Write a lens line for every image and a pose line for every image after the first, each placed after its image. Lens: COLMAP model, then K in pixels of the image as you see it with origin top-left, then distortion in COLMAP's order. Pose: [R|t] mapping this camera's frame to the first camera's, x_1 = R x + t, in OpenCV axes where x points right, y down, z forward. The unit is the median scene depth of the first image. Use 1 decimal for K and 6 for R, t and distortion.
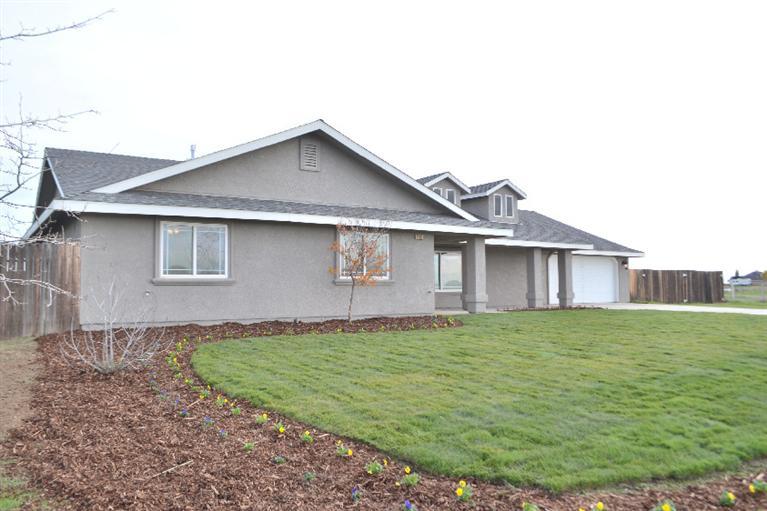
lens RADIAL K [[604.6, 0, 383.5], [0, 604.6, 255.5], [0, 0, 1]] dist [-0.085950, -0.000566]
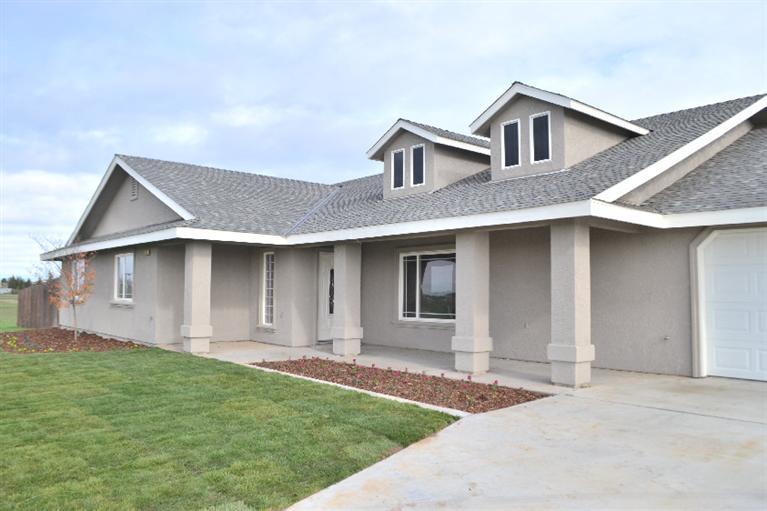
lens RADIAL K [[604.6, 0, 383.5], [0, 604.6, 255.5], [0, 0, 1]] dist [-0.085950, -0.000566]
pose [[0.113330, -0.054695, -0.992051, 0.865054], [0.046698, 0.997673, -0.049670, 0.028859], [0.992459, -0.040698, 0.115621, 1.145607]]
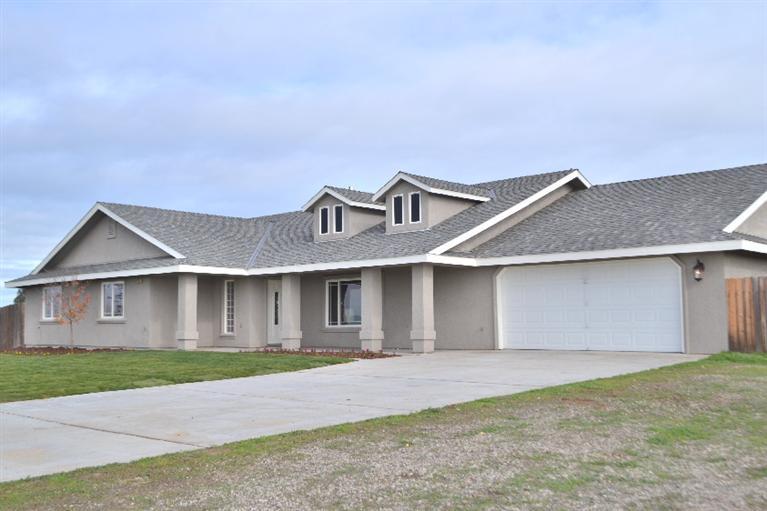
lens RADIAL K [[818.4, 0, 383.5], [0, 818.4, 255.5], [0, 0, 1]] dist [-0.084433, 0.027497]
pose [[0.218643, -0.080250, -0.972500, 1.553253], [0.061155, 0.995780, -0.068422, 0.051421], [0.973887, -0.044513, 0.222628, 1.031539]]
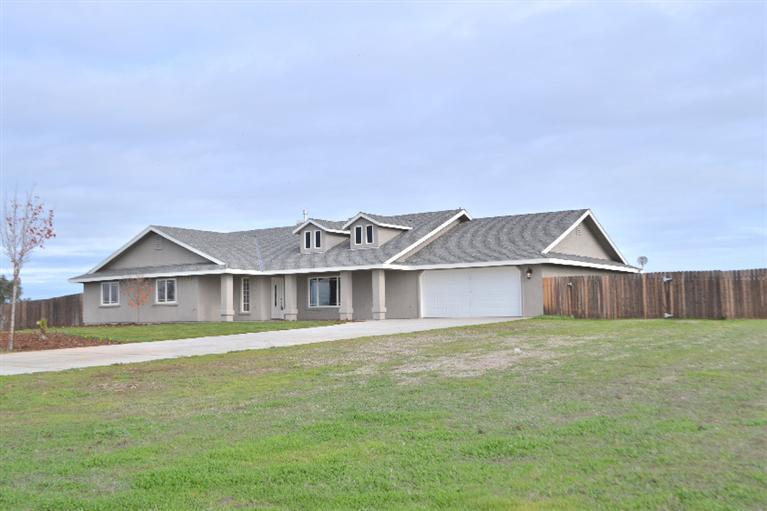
lens RADIAL K [[837.9, 0, 384.9], [0, 837.9, 231.7], [0, 0, 1]] dist [-0.095970, -0.003848]
pose [[0.364007, -0.093720, -0.926669, 2.386240], [0.069030, 0.994903, -0.073506, 0.048790], [0.928835, -0.037211, 0.368621, 0.588432]]
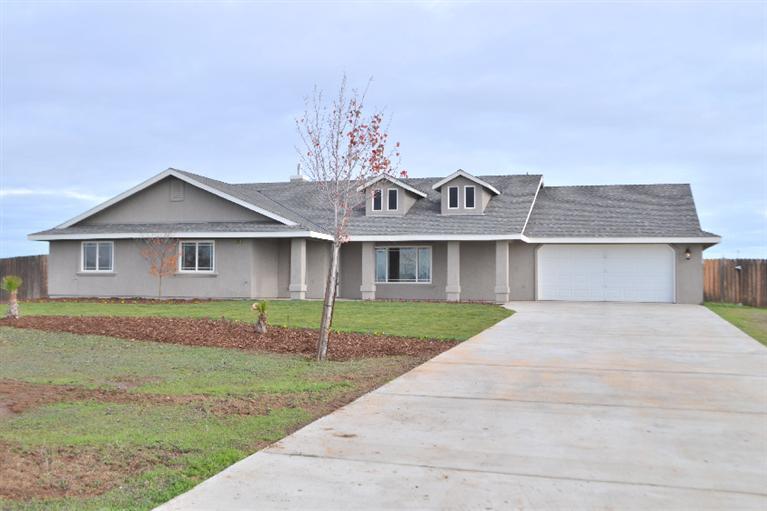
lens RADIAL K [[818.4, 0, 383.5], [0, 818.4, 255.5], [0, 0, 1]] dist [-0.084433, 0.027497]
pose [[0.629609, -0.019731, -0.776662, 1.564179], [0.030530, 0.999534, -0.000643, 0.011217], [0.776312, -0.023306, 0.629917, 0.093052]]
